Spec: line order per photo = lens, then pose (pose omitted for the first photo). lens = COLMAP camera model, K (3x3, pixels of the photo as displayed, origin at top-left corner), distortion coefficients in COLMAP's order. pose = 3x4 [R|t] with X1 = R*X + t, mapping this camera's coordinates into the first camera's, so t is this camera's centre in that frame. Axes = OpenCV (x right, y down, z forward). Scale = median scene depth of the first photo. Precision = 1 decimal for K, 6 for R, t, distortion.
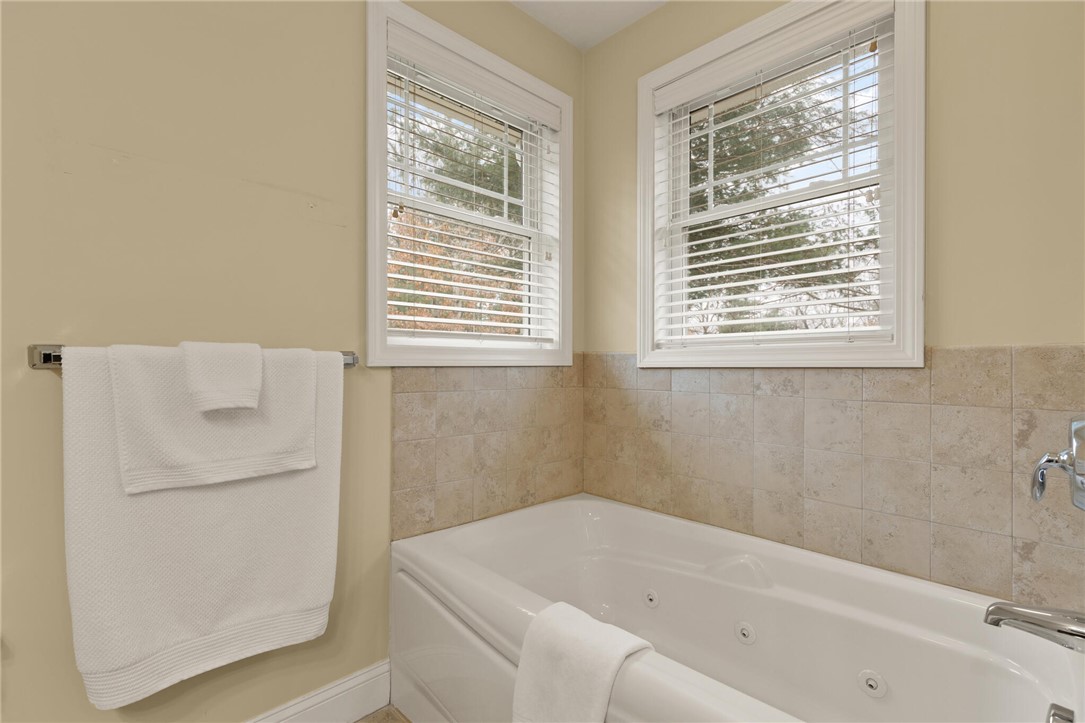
lens RADIAL K [[489.6, 0, 543.0], [0, 489.6, 364.9], [0, 0, 1]] dist [0.008742, -0.001618]
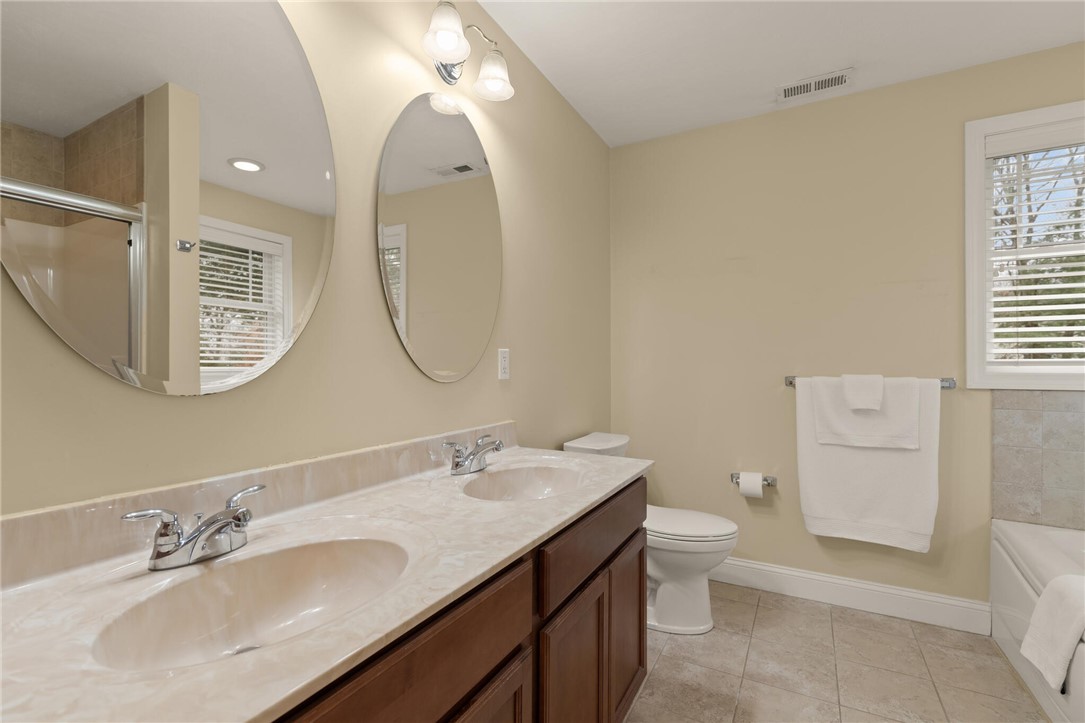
lens RADIAL K [[489.6, 0, 543.0], [0, 489.6, 364.9], [0, 0, 1]] dist [0.008742, -0.001618]
pose [[0.306181, -0.002517, -0.951970, 0.630823], [0.000565, 0.999997, -0.002463, -0.063172], [0.951973, 0.000217, 0.306181, -0.619028]]
